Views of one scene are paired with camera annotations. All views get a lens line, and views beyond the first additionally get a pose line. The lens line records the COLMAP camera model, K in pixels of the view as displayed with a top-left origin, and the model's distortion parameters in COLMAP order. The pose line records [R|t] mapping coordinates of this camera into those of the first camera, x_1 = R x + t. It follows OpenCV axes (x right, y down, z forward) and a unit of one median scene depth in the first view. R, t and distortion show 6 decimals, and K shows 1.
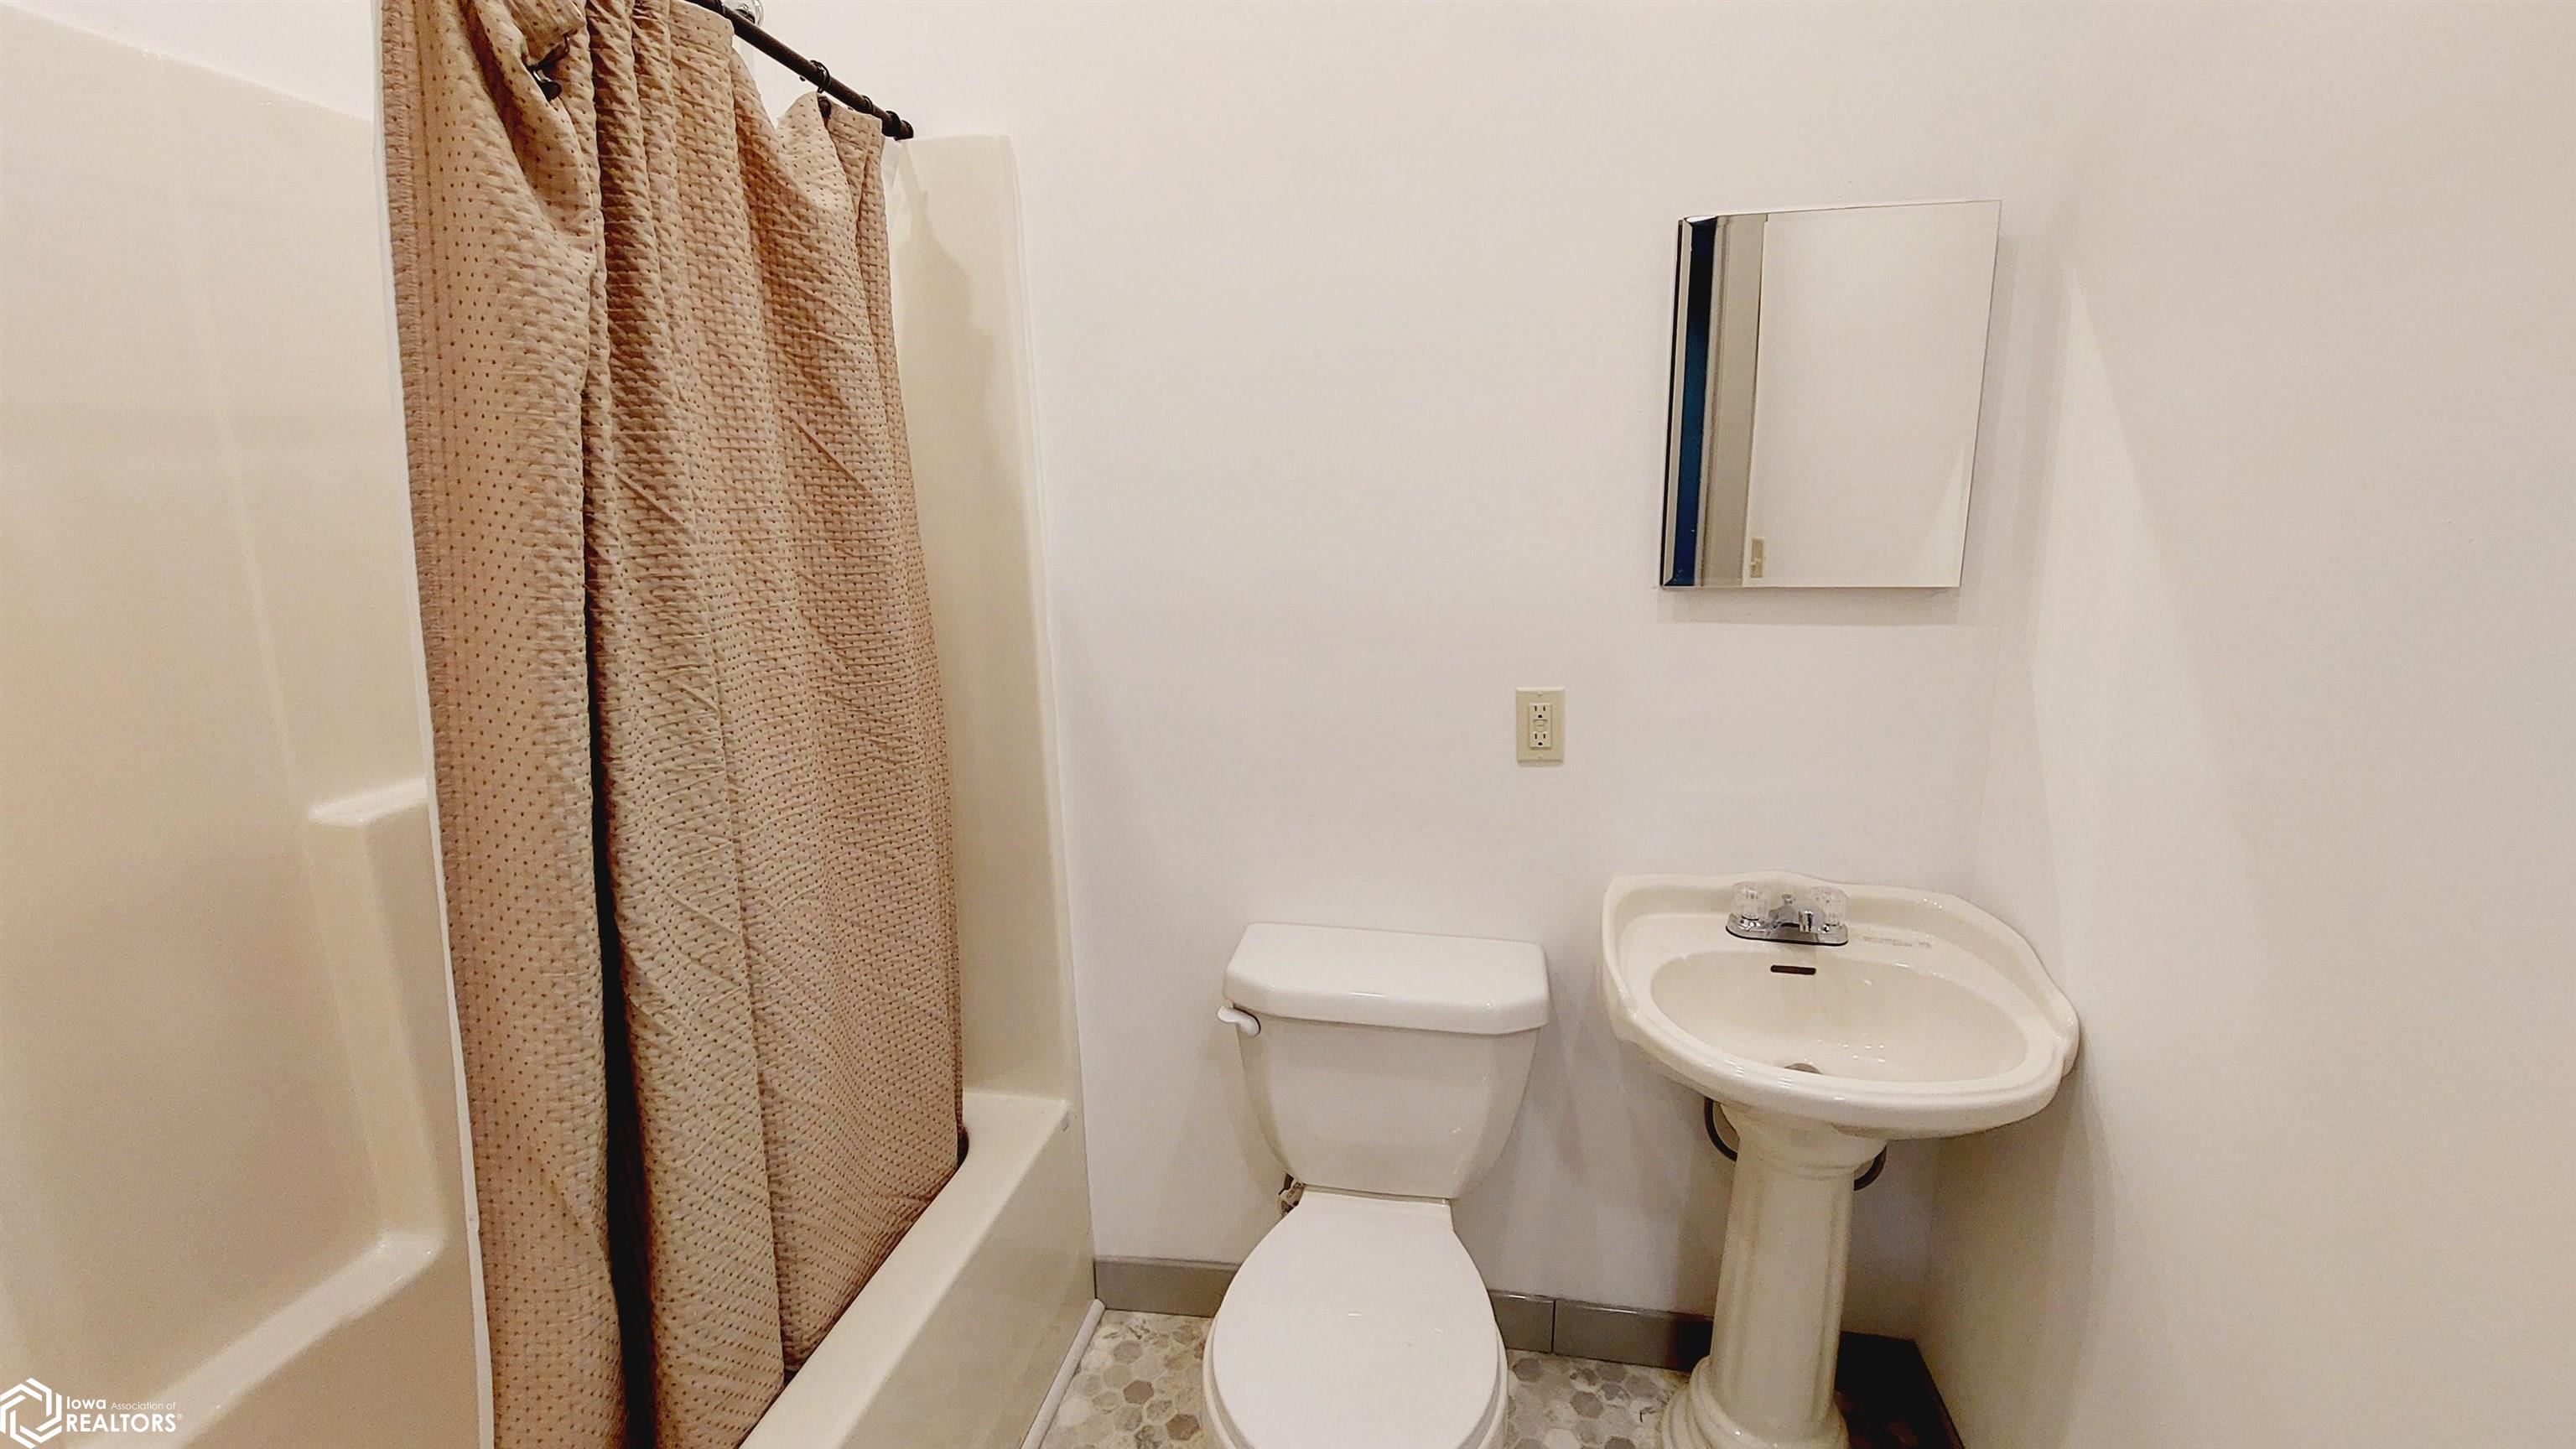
lens RADIAL K [[1041.8, 0, 1297.7], [0, 1041.8, 713.8], [0, 0, 1]] dist [-0.019227, -0.001123]
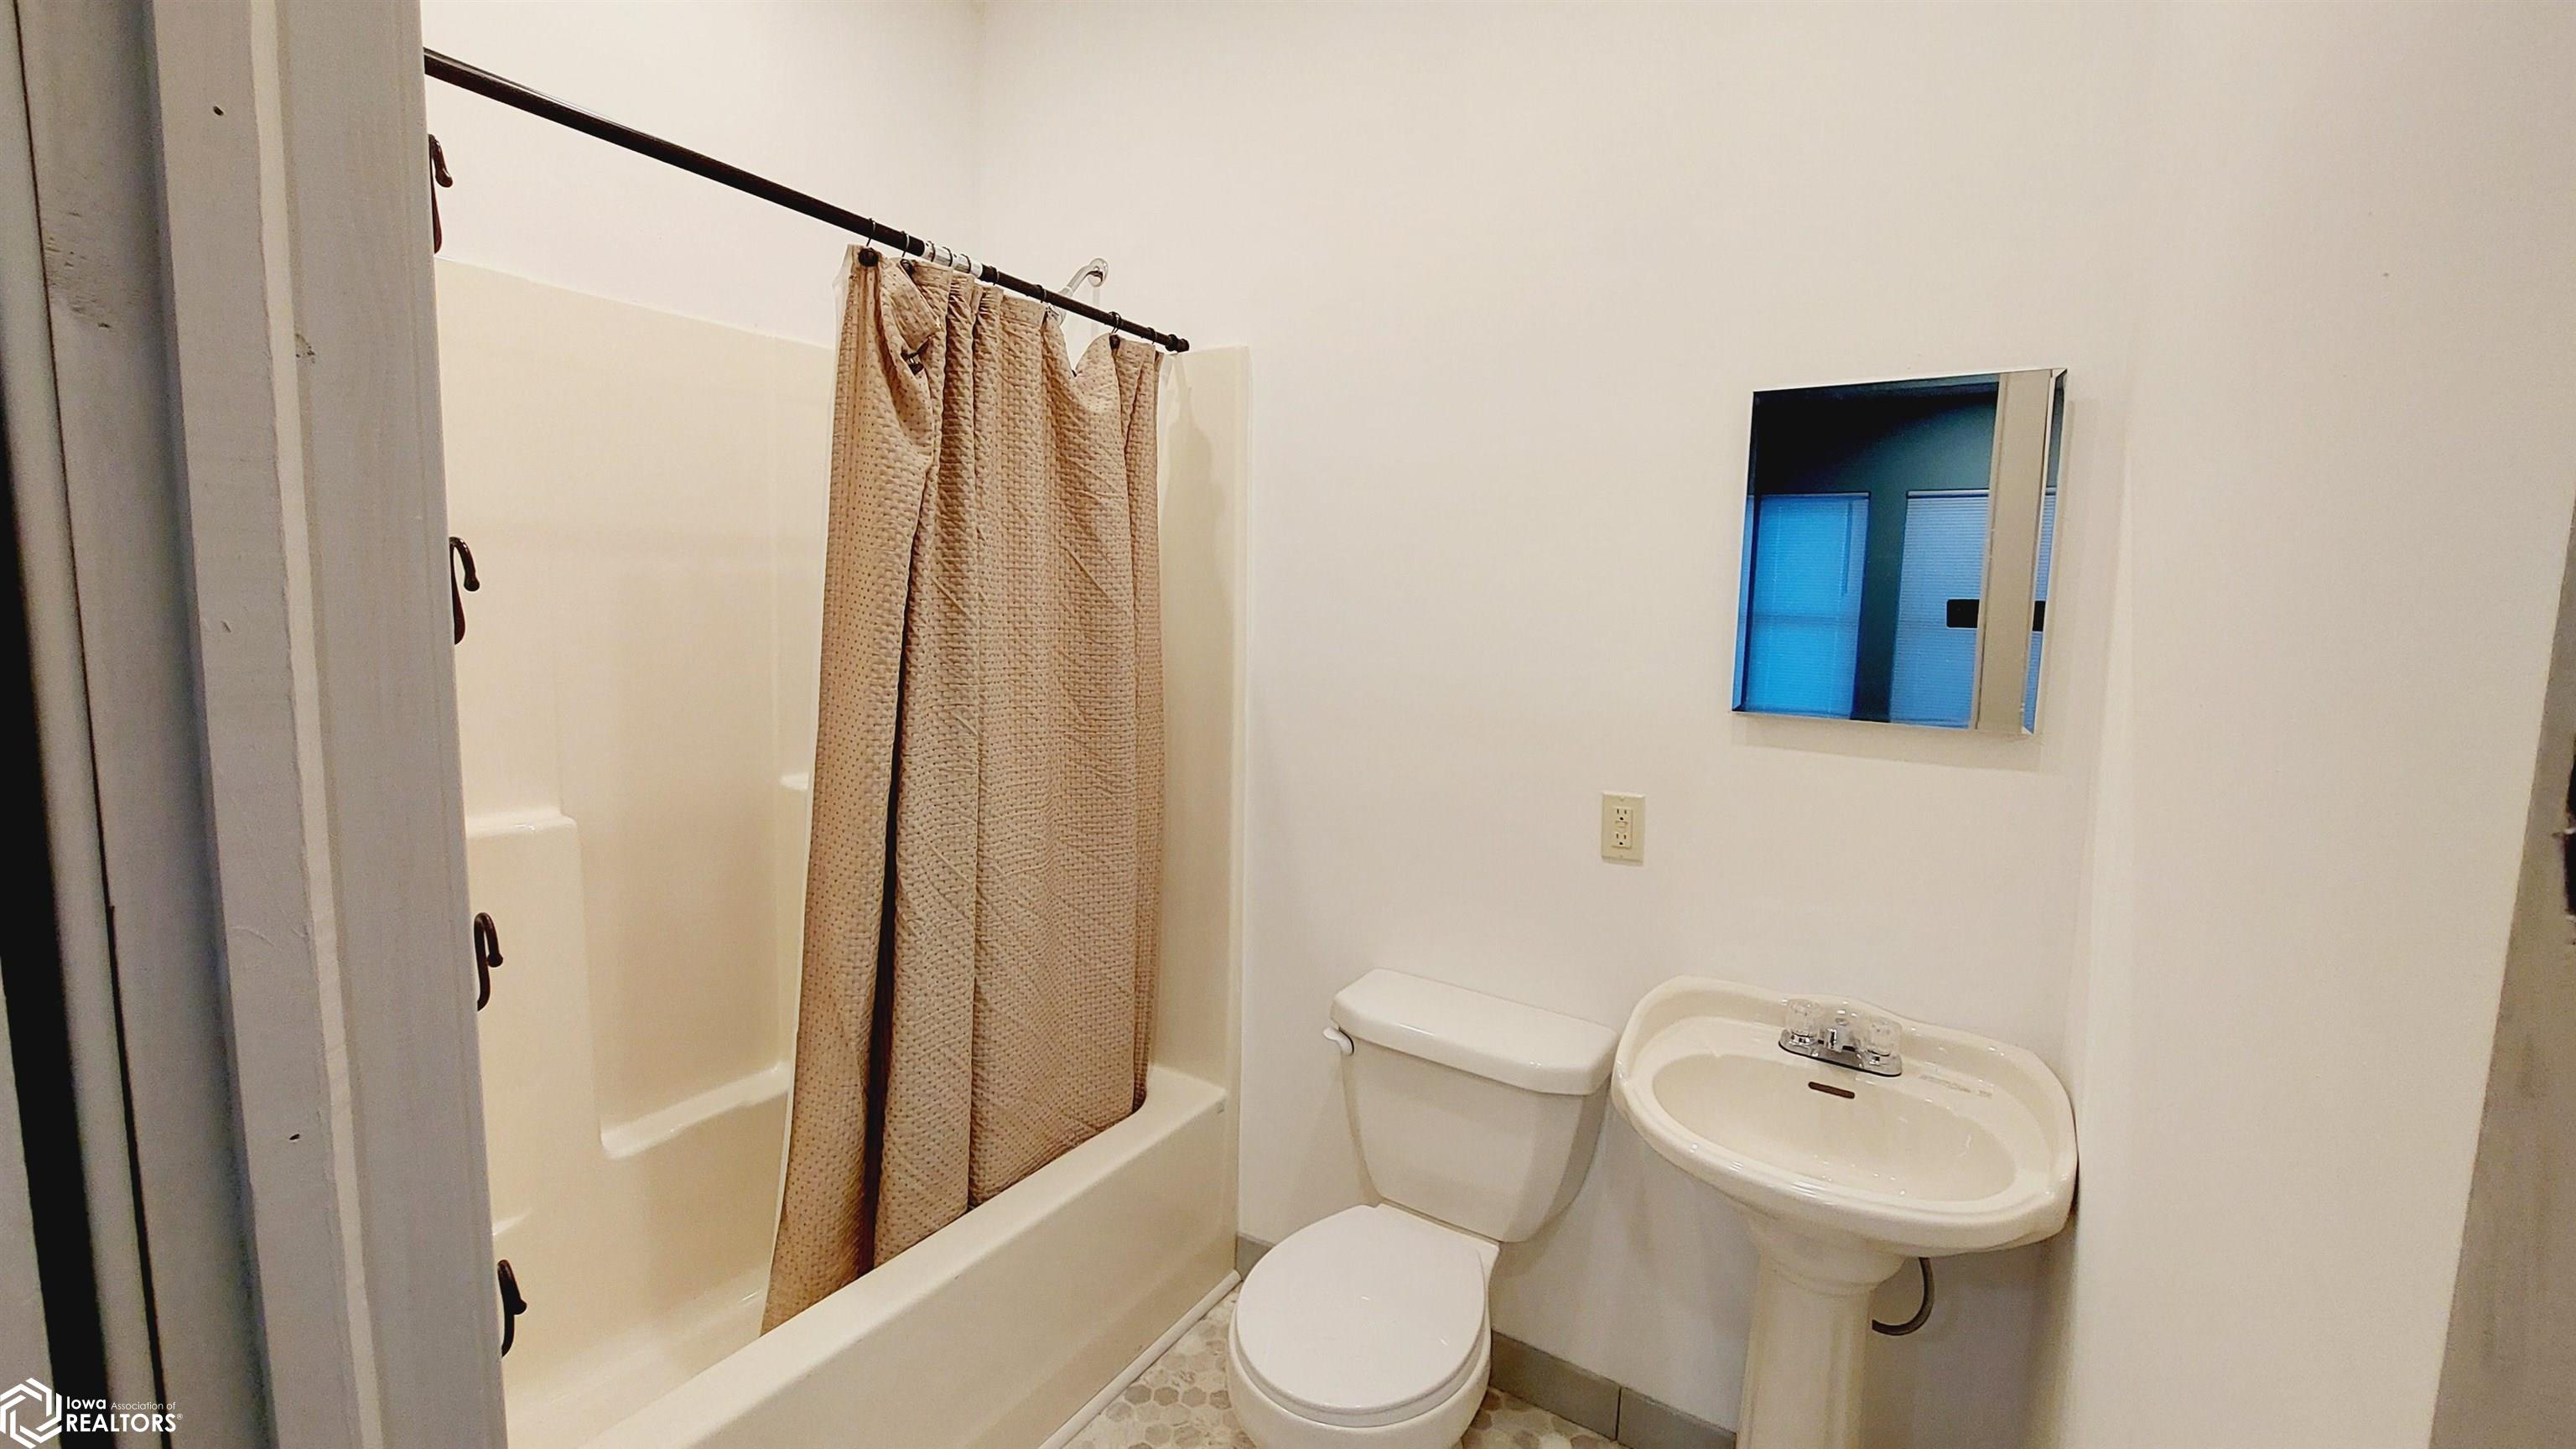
lens RADIAL K [[1041.8, 0, 1278.8], [0, 1041.8, 717.9], [0, 0, 1]] dist [-0.019227, -0.001123]
pose [[0.916828, 0.084024, -0.390342, 0.396803], [-0.121491, 0.989959, -0.072262, 0.025127], [0.380351, 0.113675, 0.917830, -0.222589]]
